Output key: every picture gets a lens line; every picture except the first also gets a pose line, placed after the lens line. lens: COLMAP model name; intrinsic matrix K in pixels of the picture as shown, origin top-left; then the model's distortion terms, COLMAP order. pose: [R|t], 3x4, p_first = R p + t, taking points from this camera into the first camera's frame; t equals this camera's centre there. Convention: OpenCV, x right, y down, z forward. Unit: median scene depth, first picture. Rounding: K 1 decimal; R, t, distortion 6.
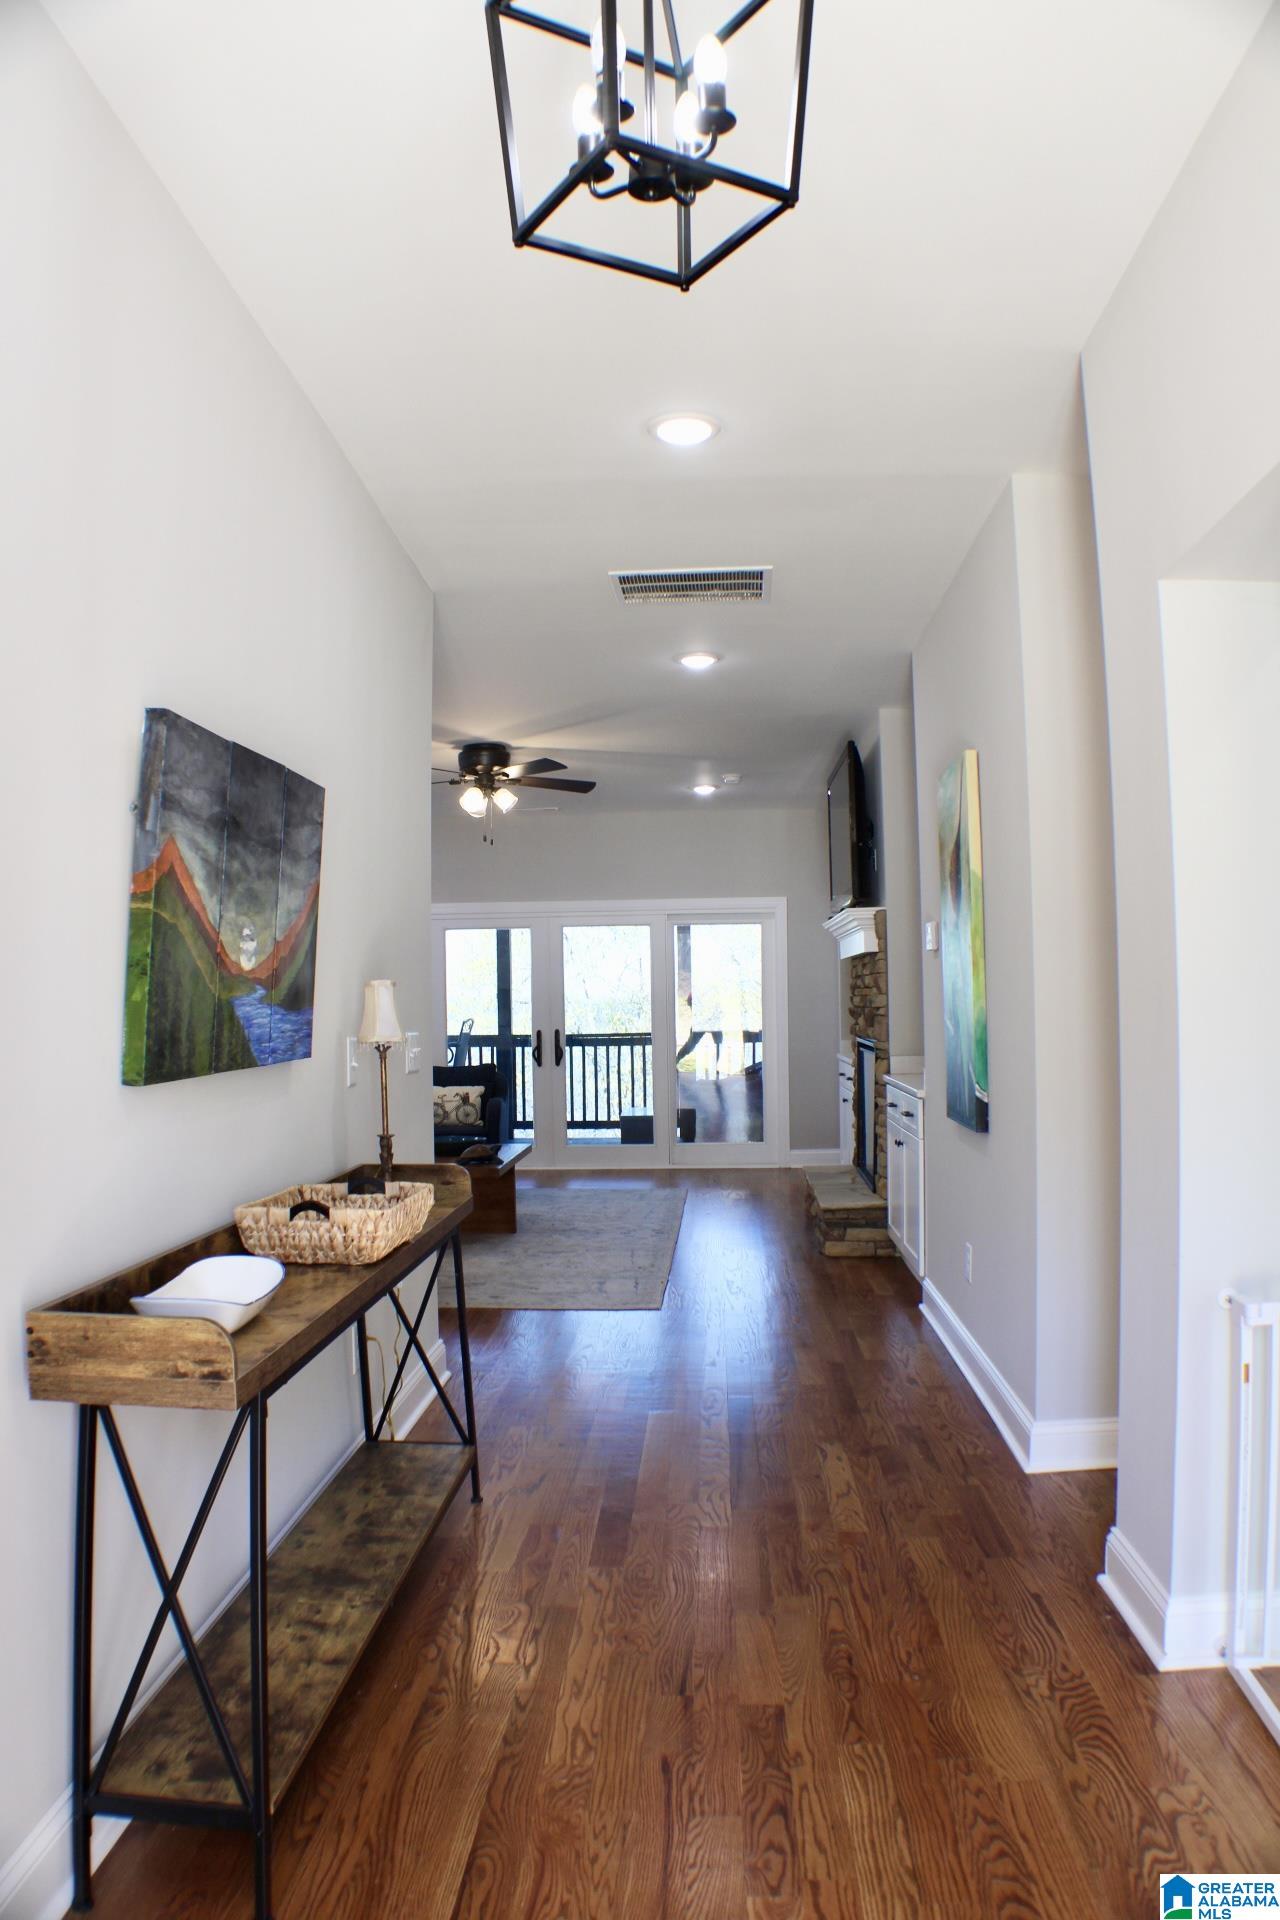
lens RADIAL K [[1399.1, 0, 640.0], [0, 1399.1, 960.0], [0, 0, 1]] dist [-0.232129, 0.104182]
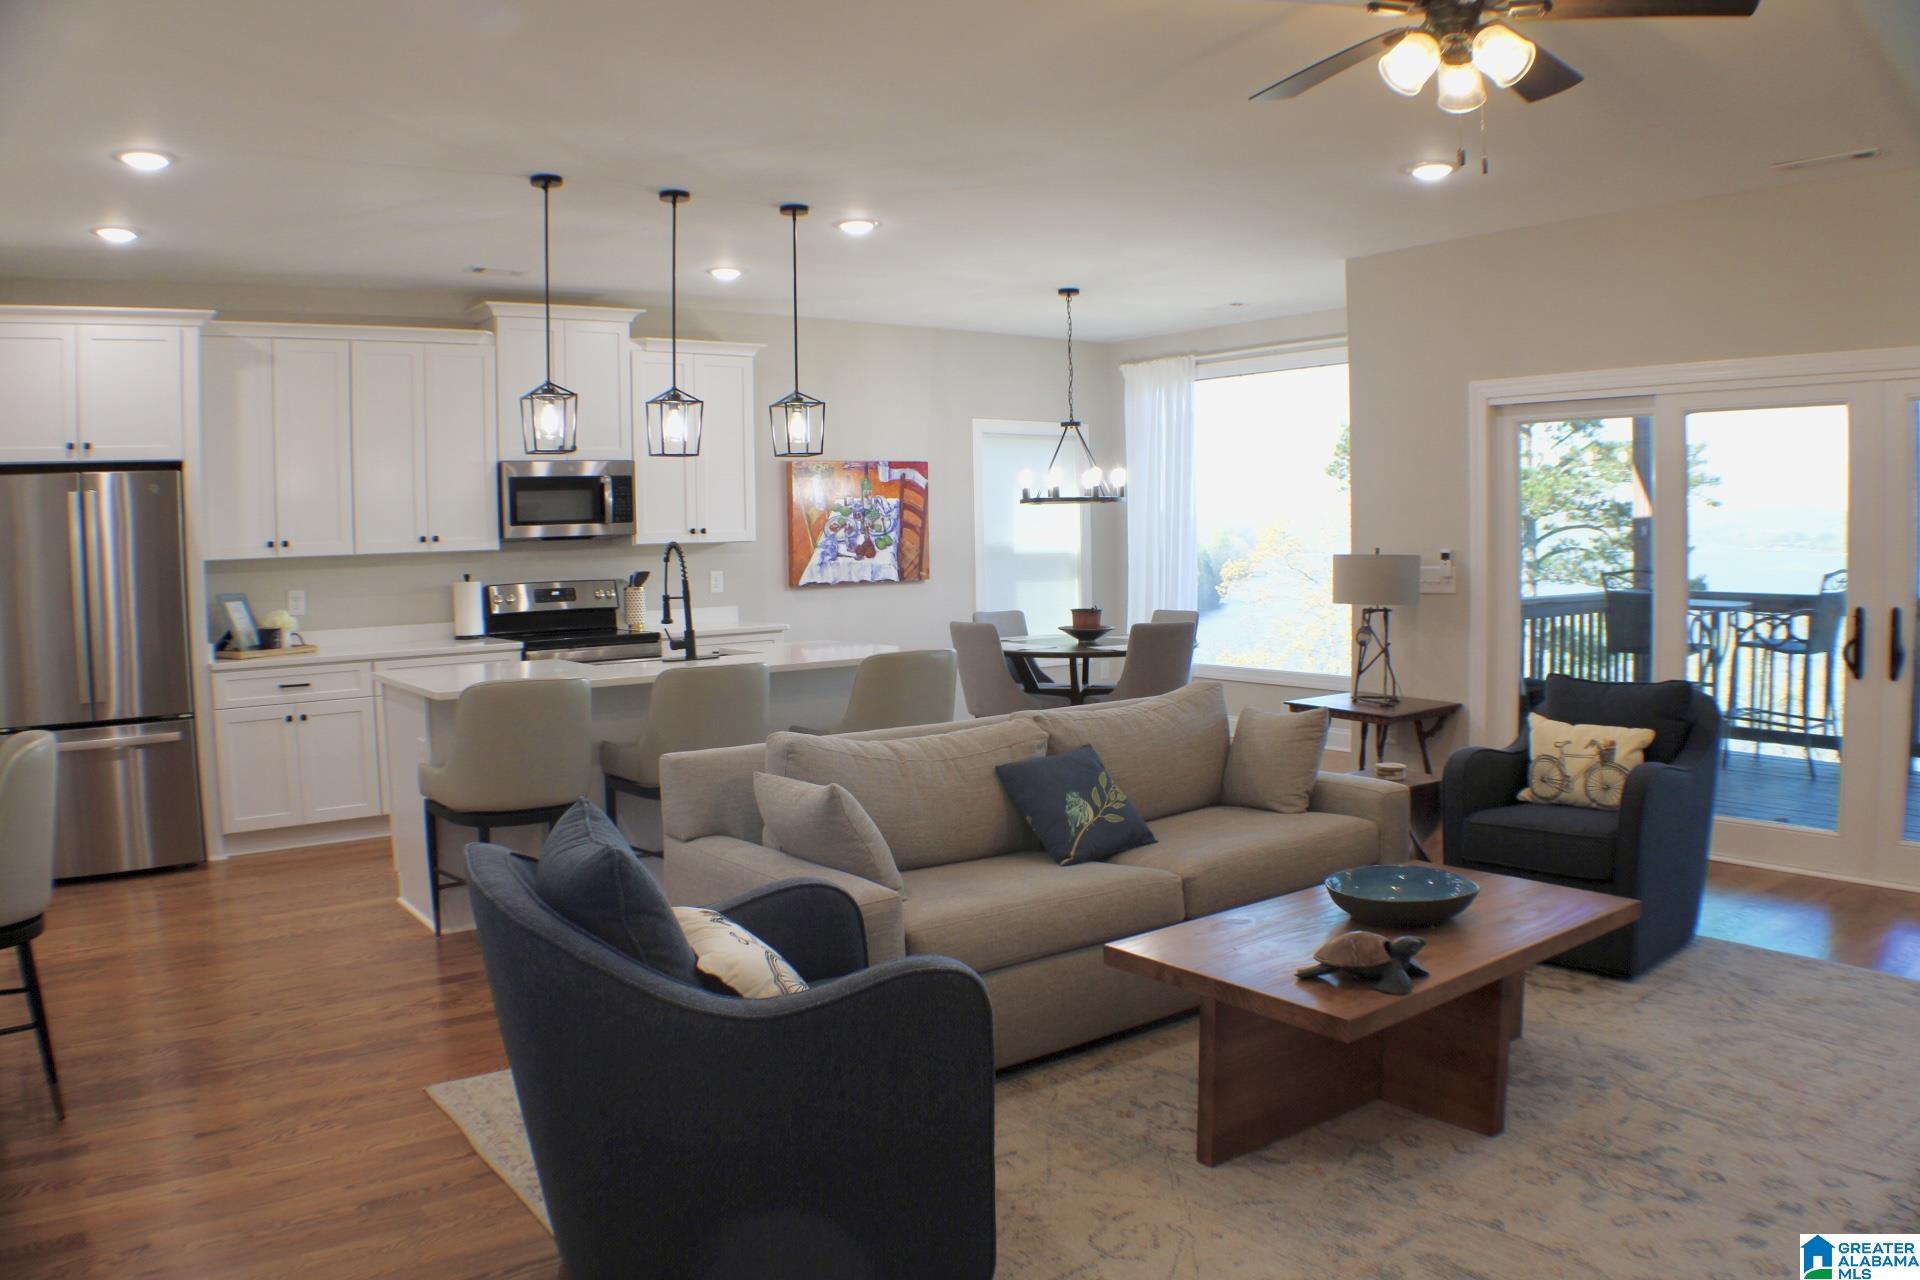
lens RADIAL K [[1399.1, 0, 946.3], [0, 1399.1, 652.0], [0, 0, 1]] dist [-0.232129, 0.104182]
pose [[0.642189, 0.067035, -0.763609, 0.067615], [0.031111, 0.993069, 0.113342, 0.004483], [0.765915, -0.096544, 0.635653, 0.468254]]
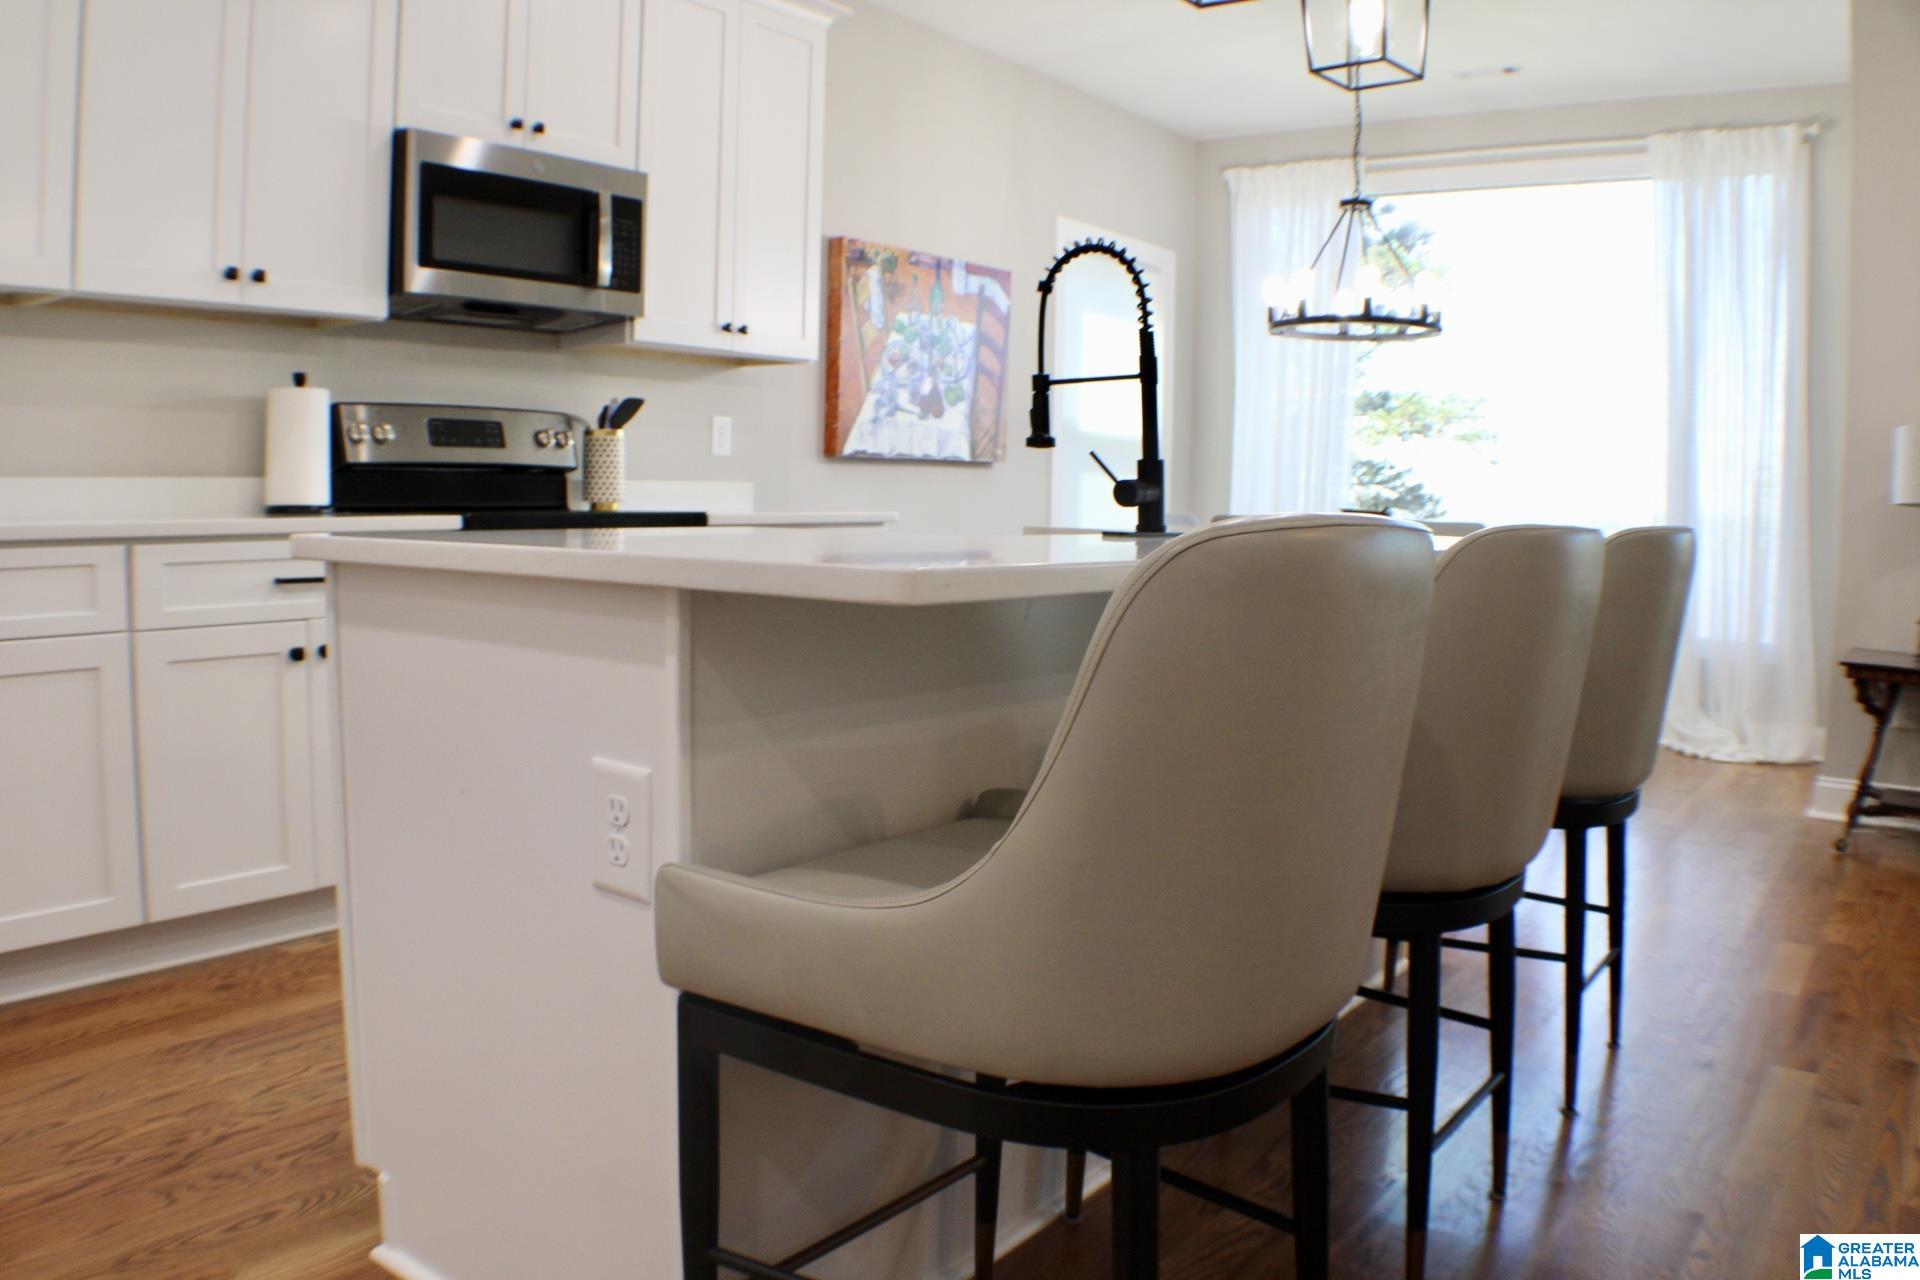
lens RADIAL K [[1493.3, 0, 955.5], [0, 1493.3, 633.1], [0, 0, 1]] dist [-0.221191, 0.088609]
pose [[0.832476, 0.083099, -0.547795, -0.300815], [-0.017255, 0.992098, 0.124275, 0.051725], [0.553793, -0.094004, 0.827331, 0.529140]]
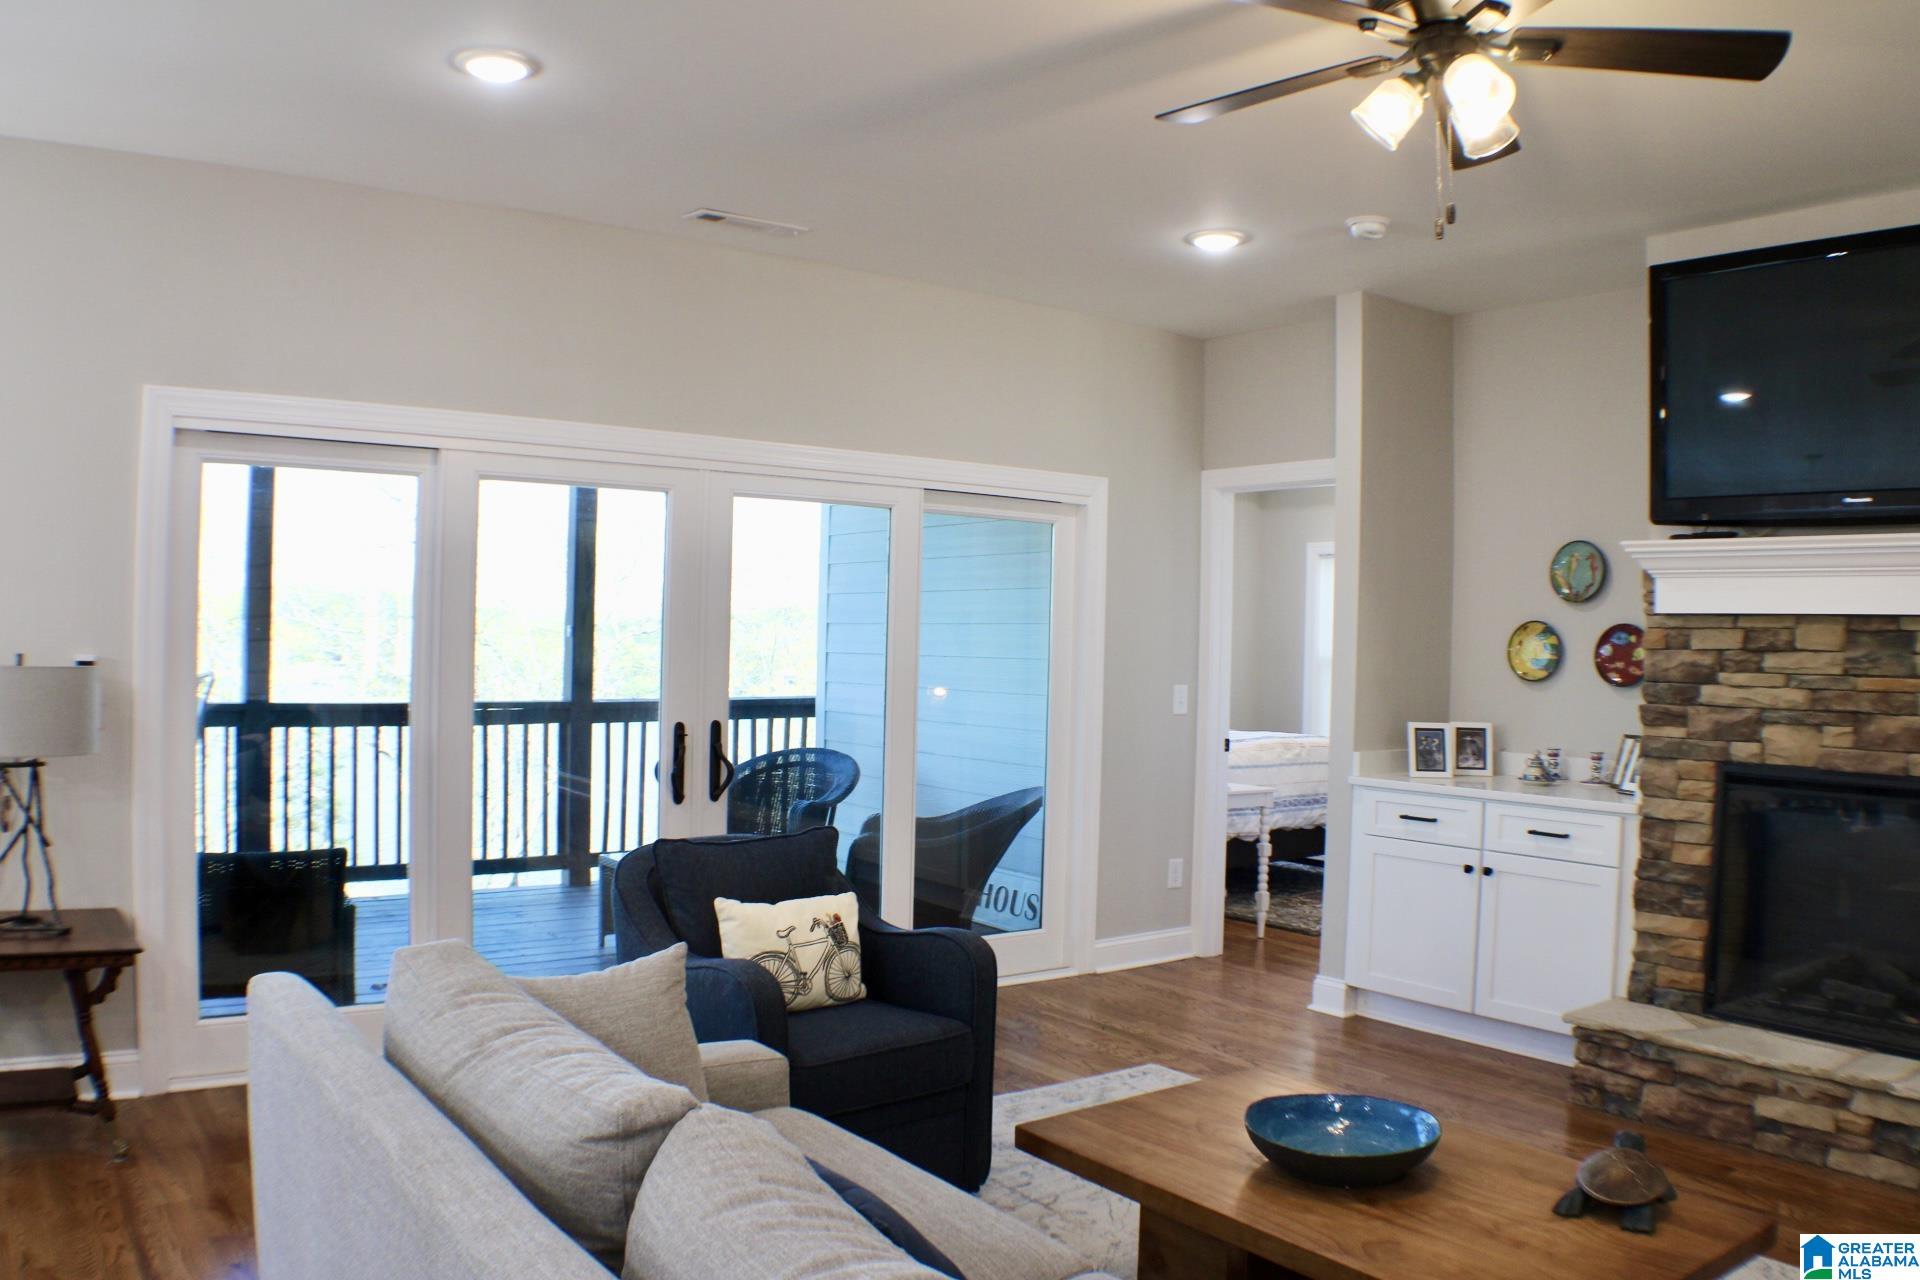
lens RADIAL K [[1493.3, 0, 955.5], [0, 1493.3, 633.1], [0, 0, 1]] dist [-0.221191, 0.088609]
pose [[0.774178, 0.033121, 0.632100, -0.310000], [-0.052023, 0.998581, 0.011392, 0.012276], [-0.630826, -0.041703, 0.774803, 0.595015]]
